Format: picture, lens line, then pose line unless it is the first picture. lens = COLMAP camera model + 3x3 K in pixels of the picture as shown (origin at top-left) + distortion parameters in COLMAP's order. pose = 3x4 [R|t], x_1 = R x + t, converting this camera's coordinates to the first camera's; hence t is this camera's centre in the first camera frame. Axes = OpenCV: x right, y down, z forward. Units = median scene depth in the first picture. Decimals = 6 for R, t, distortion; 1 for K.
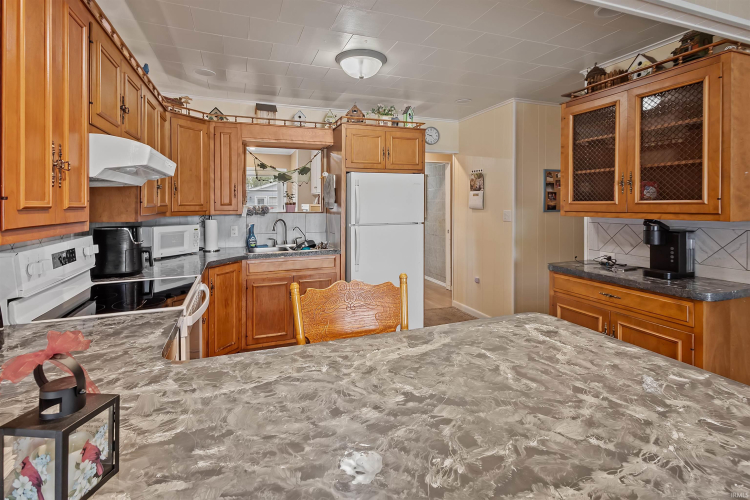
lens RADIAL K [[365.7, 0, 377.7], [0, 365.7, 208.9], [0, 0, 1]] dist [0.002268, 0.000000]
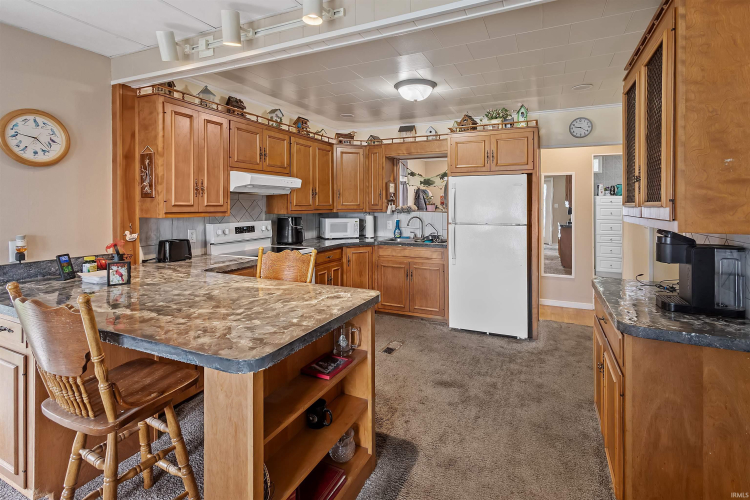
lens RADIAL K [[365.7, 0, 377.7], [0, 365.7, 208.9], [0, 0, 1]] dist [0.002268, 0.000000]
pose [[0.692924, 0.014250, -0.720870, 0.605392], [-0.015172, 0.999871, 0.005181, -0.003302], [0.720851, 0.007347, 0.693051, 0.052853]]
